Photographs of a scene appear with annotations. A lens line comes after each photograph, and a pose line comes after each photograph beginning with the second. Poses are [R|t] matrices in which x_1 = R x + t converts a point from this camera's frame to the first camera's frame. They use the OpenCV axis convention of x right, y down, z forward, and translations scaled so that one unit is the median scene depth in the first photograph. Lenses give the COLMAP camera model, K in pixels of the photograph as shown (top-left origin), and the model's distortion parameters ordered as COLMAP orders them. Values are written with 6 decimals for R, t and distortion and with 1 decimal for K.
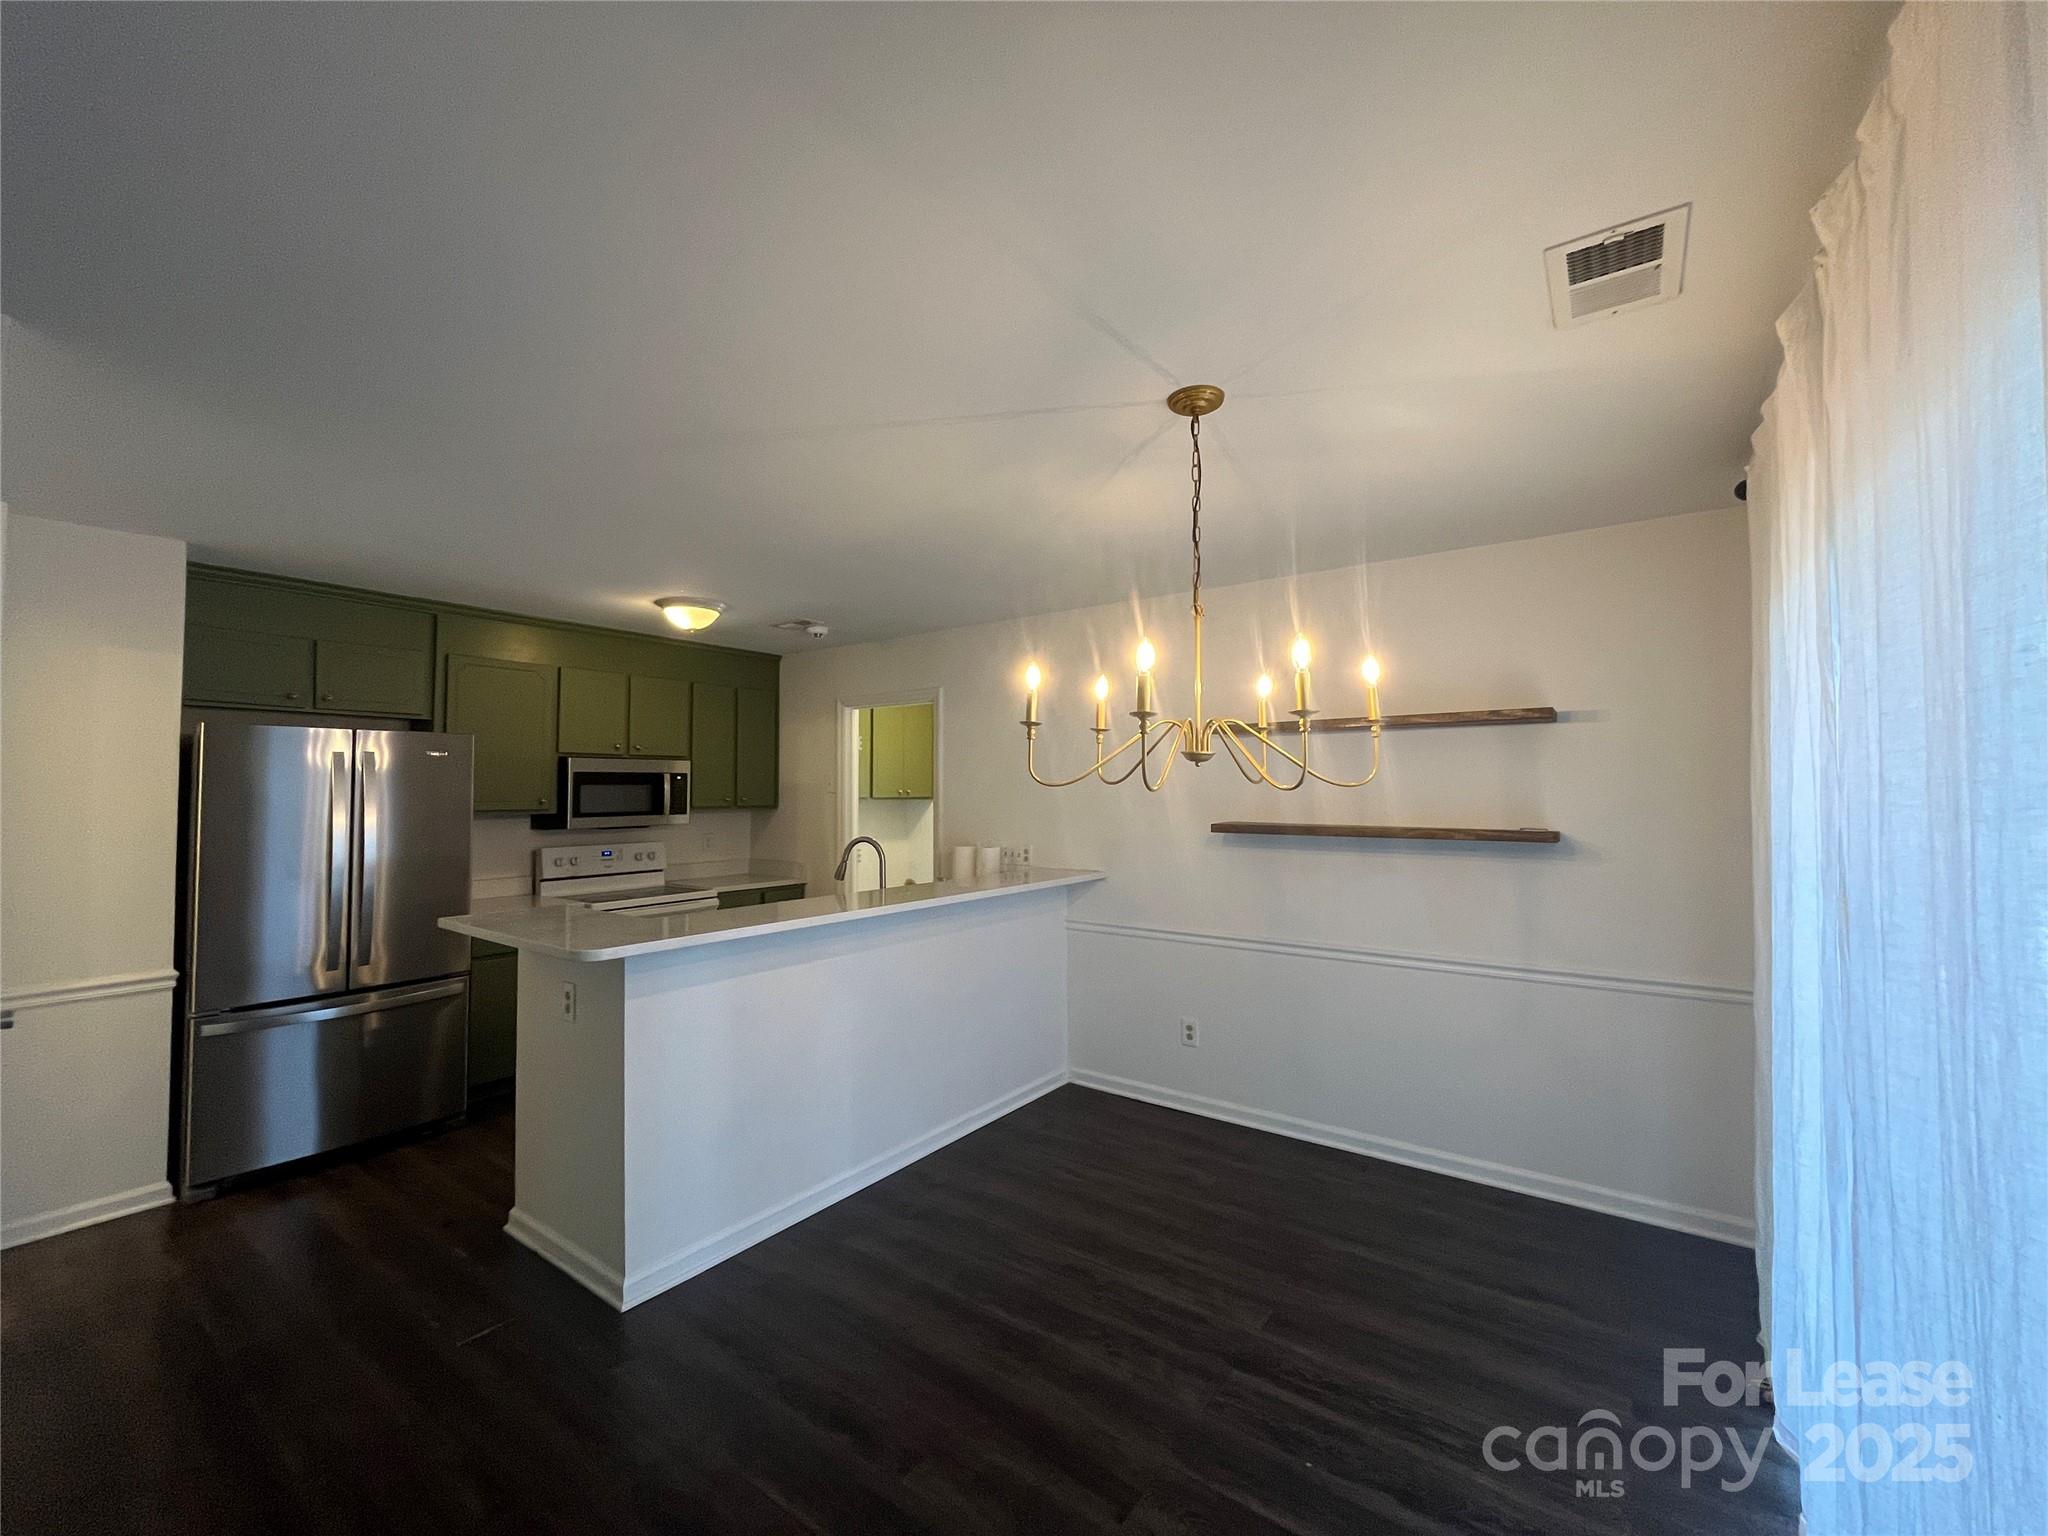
lens RADIAL K [[832.5, 0, 1019.9], [0, 832.5, 761.0], [0, 0, 1]] dist [0.000788, -0.000235]
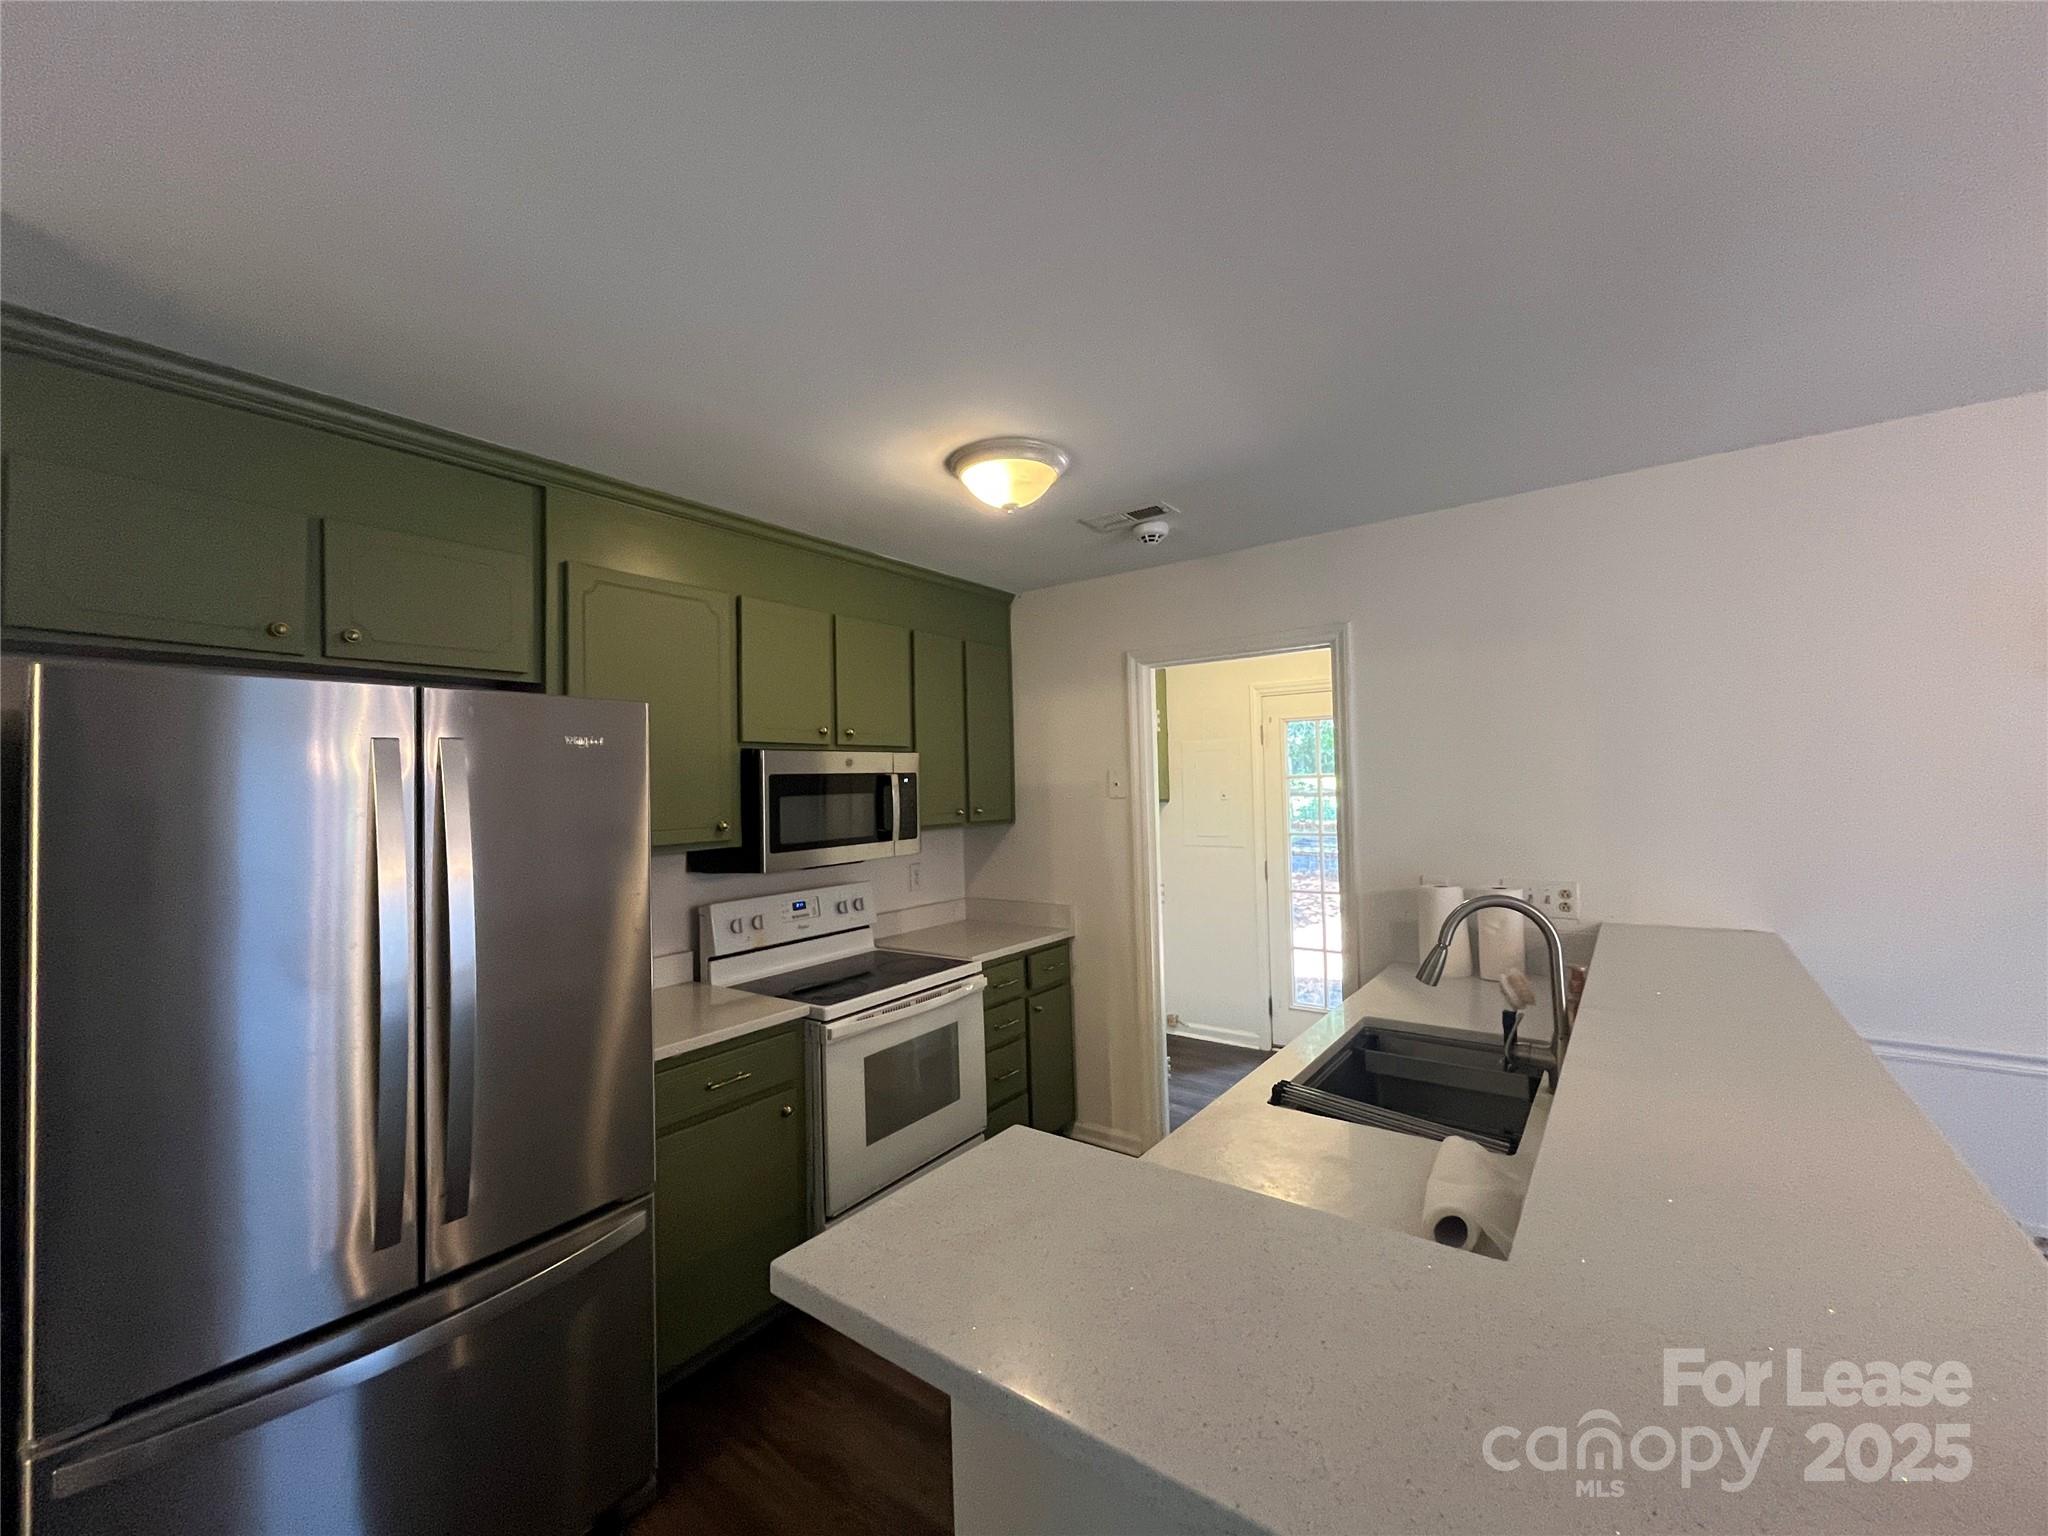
lens RADIAL K [[832.5, 0, 1019.9], [0, 832.5, 761.0], [0, 0, 1]] dist [0.000788, -0.000235]
pose [[0.999724, -0.023470, 0.001215, -0.351517], [0.023465, 0.999717, 0.004020, 0.005487], [-0.001309, -0.003990, 0.999991, 0.406765]]
